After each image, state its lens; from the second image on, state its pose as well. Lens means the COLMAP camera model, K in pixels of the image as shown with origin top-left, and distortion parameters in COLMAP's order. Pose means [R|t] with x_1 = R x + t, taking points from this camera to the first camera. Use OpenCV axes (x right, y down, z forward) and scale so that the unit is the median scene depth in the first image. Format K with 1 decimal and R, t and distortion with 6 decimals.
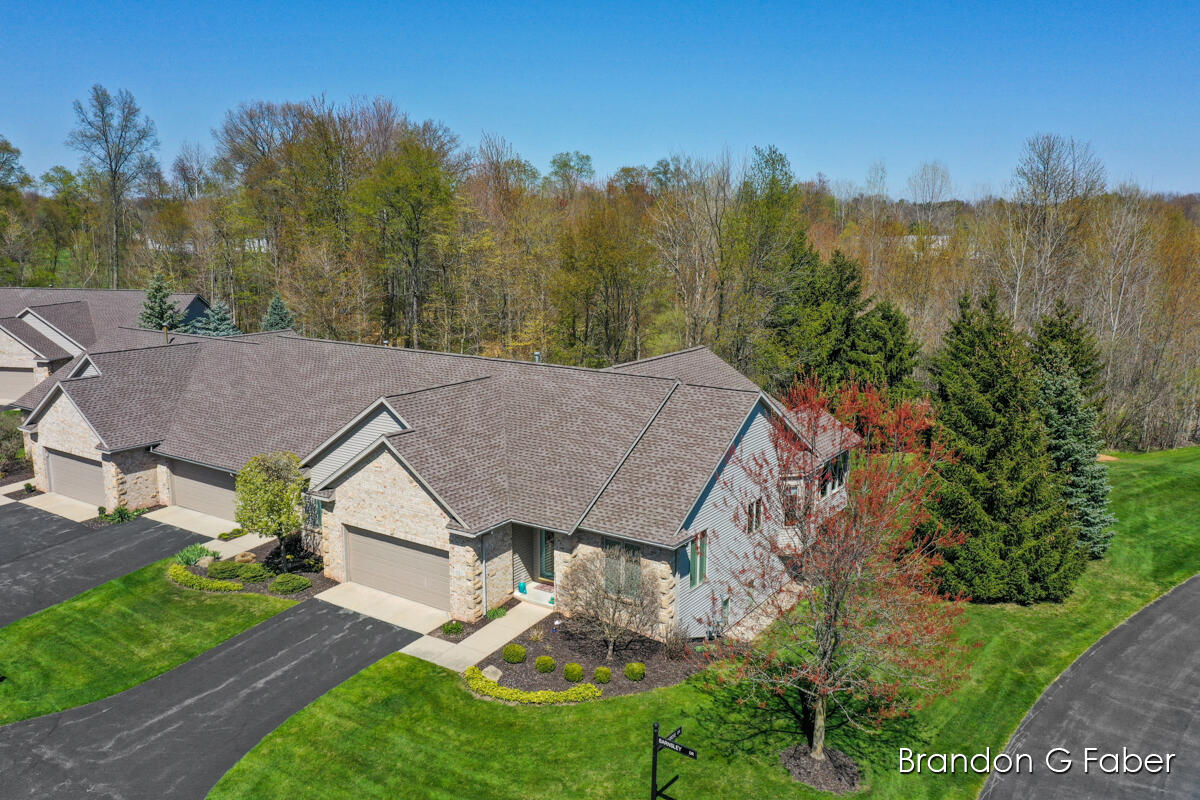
lens RADIAL K [[937.2, 0, 598.0], [0, 937.2, 398.3], [0, 0, 1]] dist [-0.001702, -0.001463]
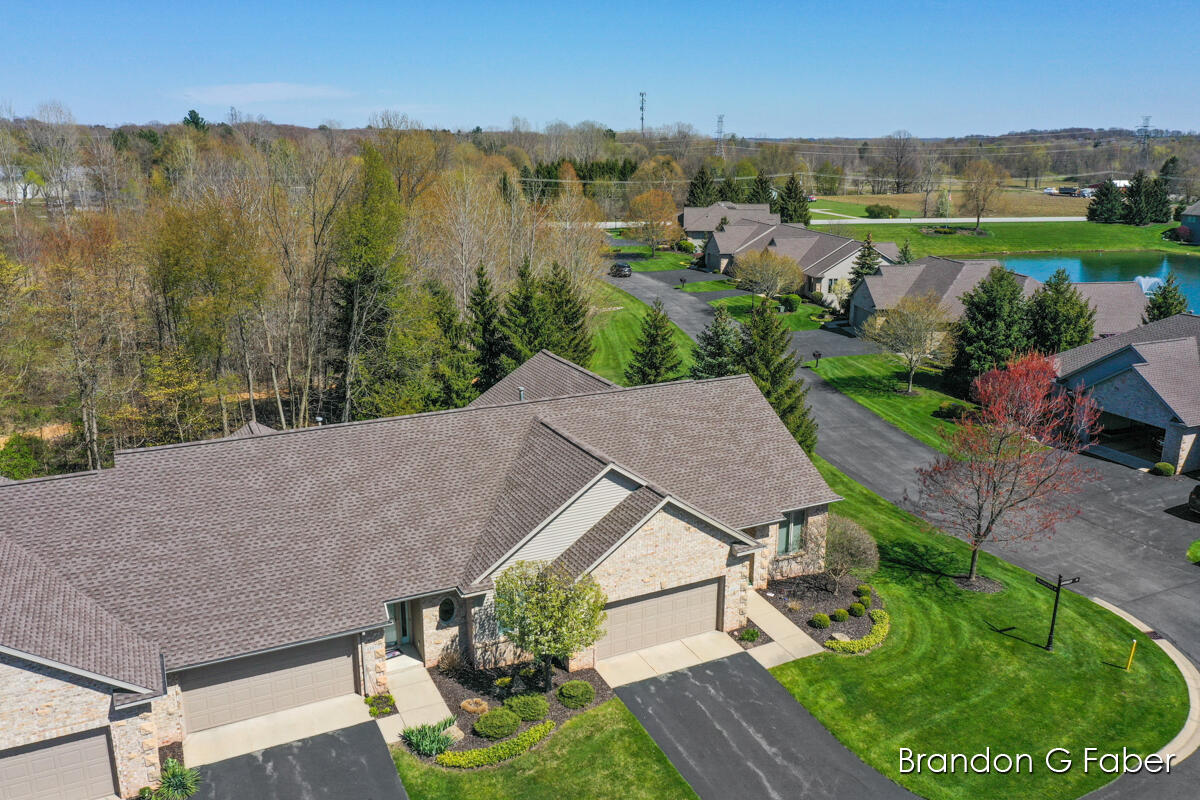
lens RADIAL K [[937.2, 0, 598.0], [0, 937.2, 398.3], [0, 0, 1]] dist [-0.001702, -0.001463]
pose [[0.491468, -0.229140, 0.840211, -1.095608], [0.160851, 0.972051, 0.171008, -0.247600], [-0.855913, 0.051104, 0.514589, 0.543378]]
